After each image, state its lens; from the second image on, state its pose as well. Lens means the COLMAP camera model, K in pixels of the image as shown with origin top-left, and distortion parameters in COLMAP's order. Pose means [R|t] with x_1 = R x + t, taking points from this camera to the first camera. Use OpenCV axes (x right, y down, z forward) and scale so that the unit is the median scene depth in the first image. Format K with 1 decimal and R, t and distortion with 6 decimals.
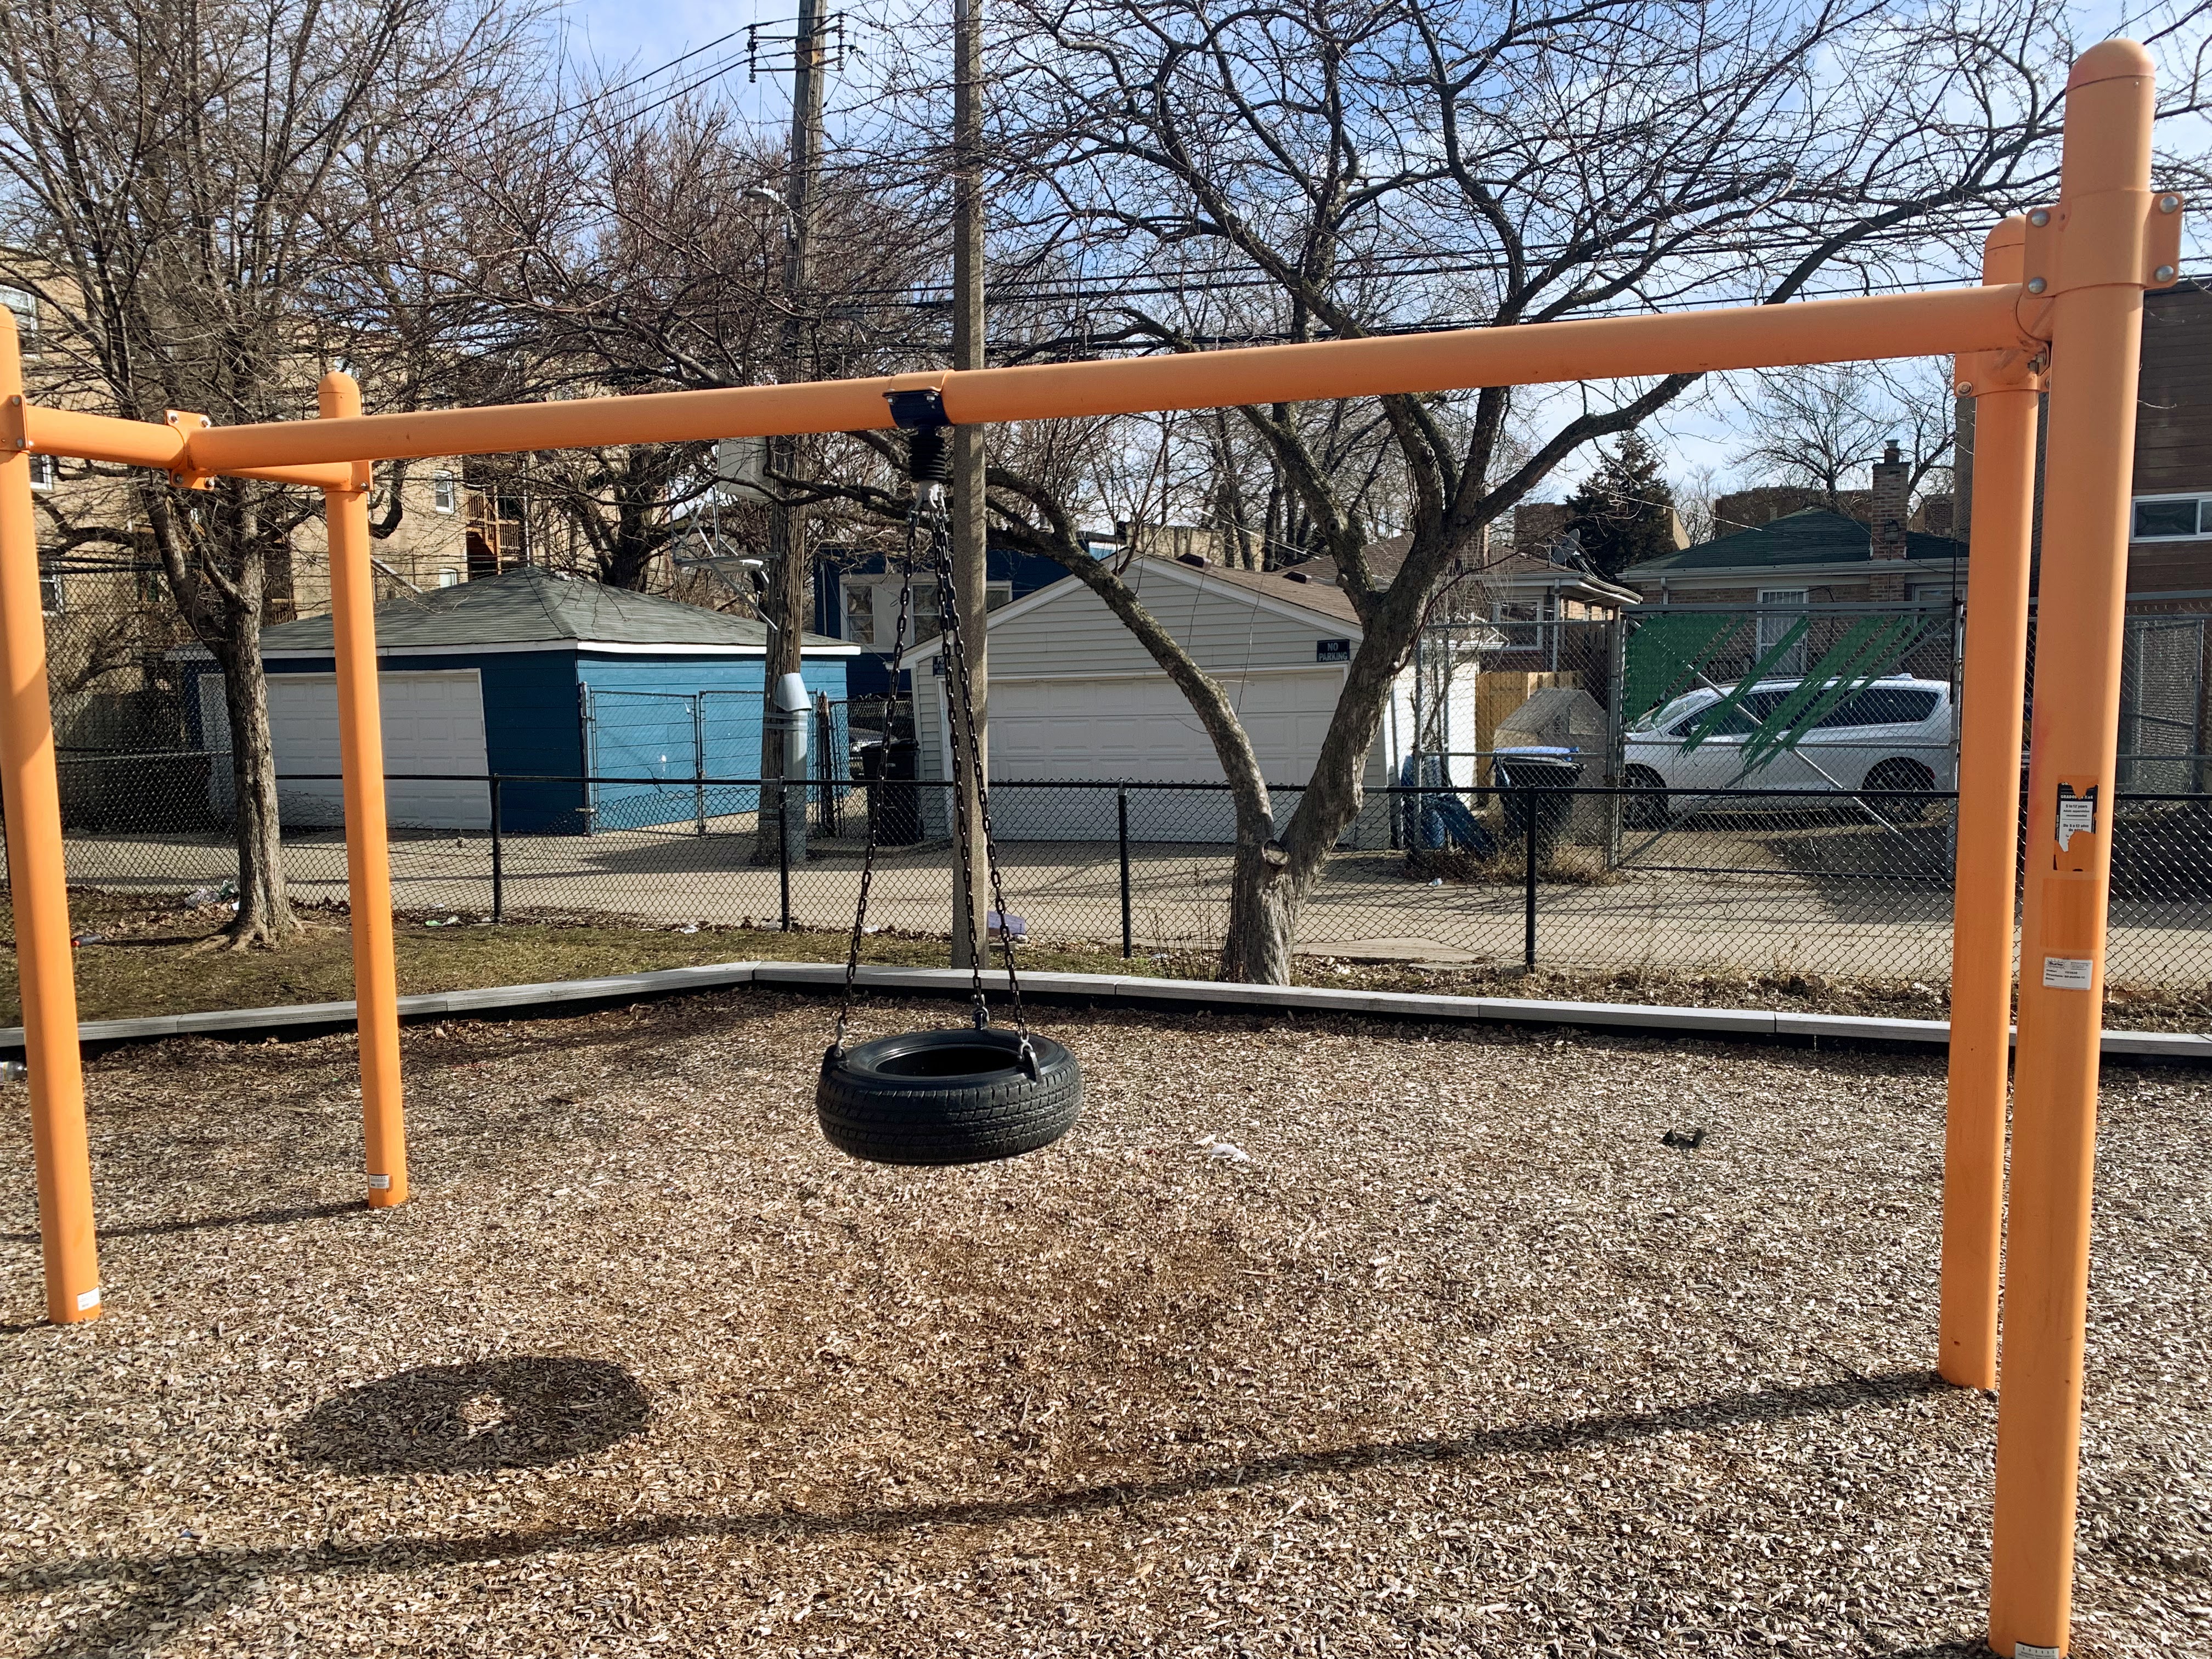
lens RADIAL K [[1625.4, 0, 1105.7], [0, 1625.4, 833.4], [0, 0, 1]] dist [0.007603, 0.002979]
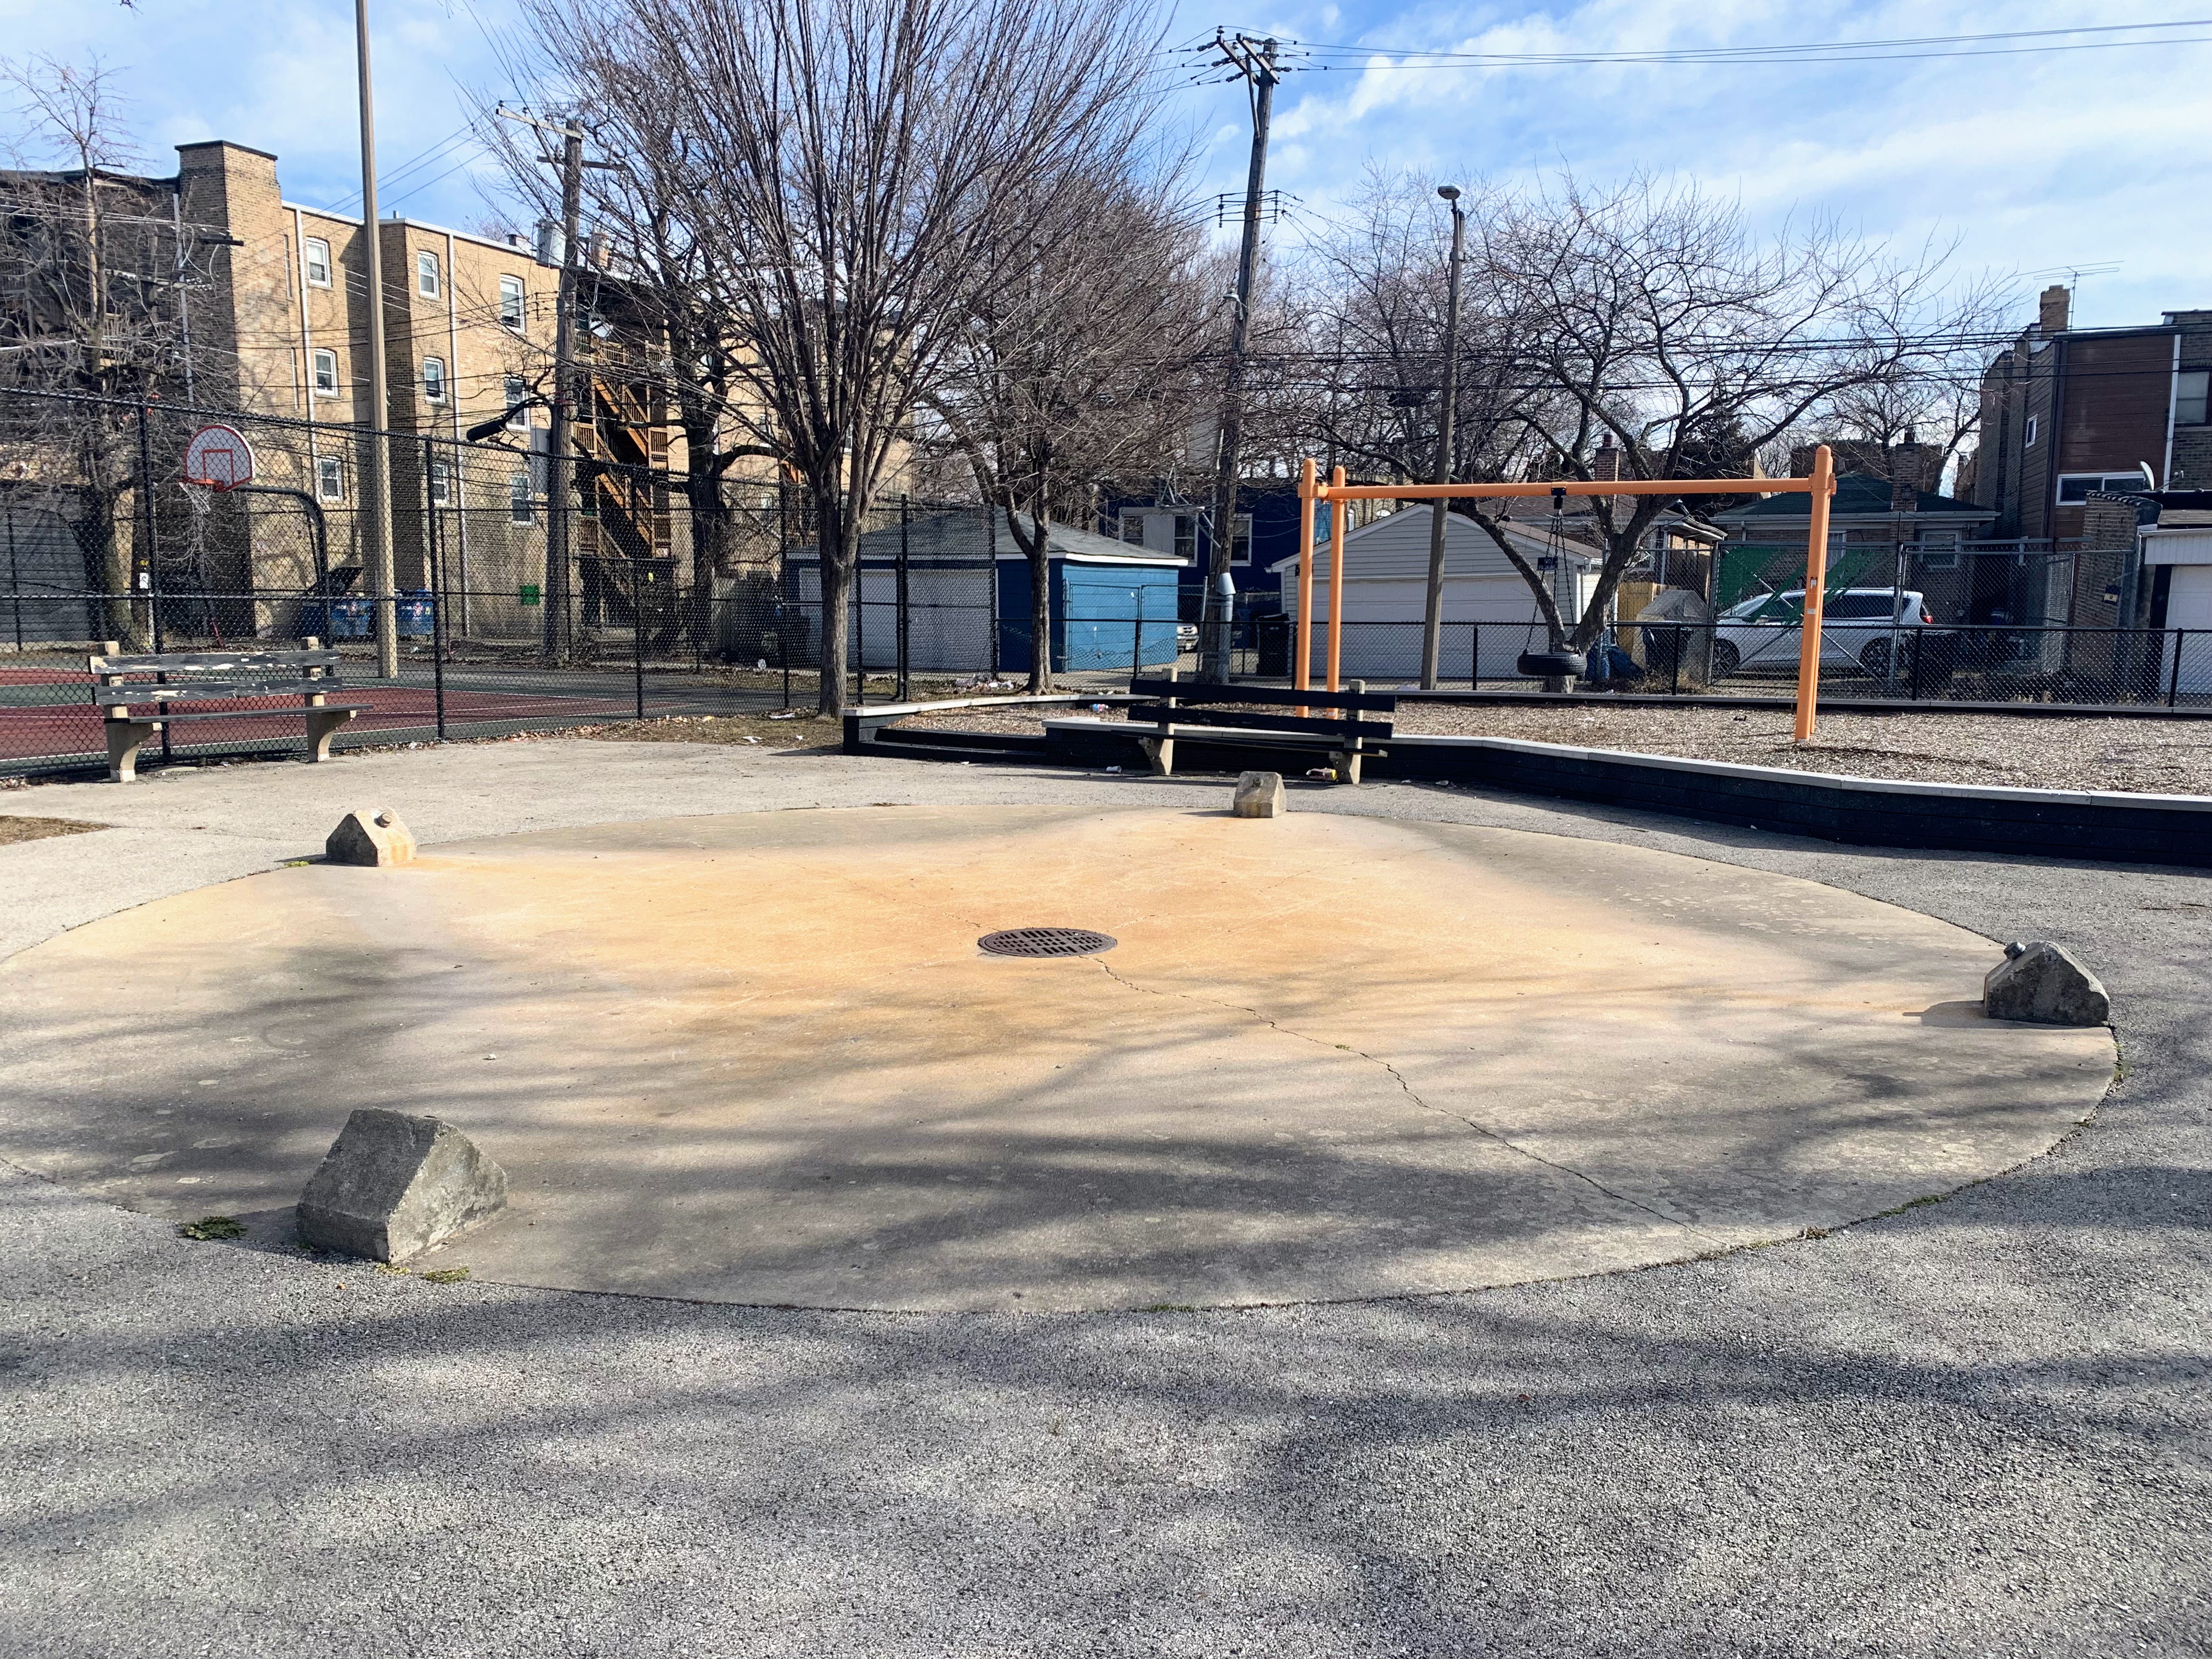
lens RADIAL K [[1625.4, 0, 1102.2], [0, 1625.4, 834.5], [0, 0, 1]] dist [0.007603, 0.002979]
pose [[0.998925, 0.024567, -0.039309, -0.160114], [-0.022723, 0.998652, 0.046678, 0.064991], [0.040403, -0.045734, 0.998136, -0.471105]]
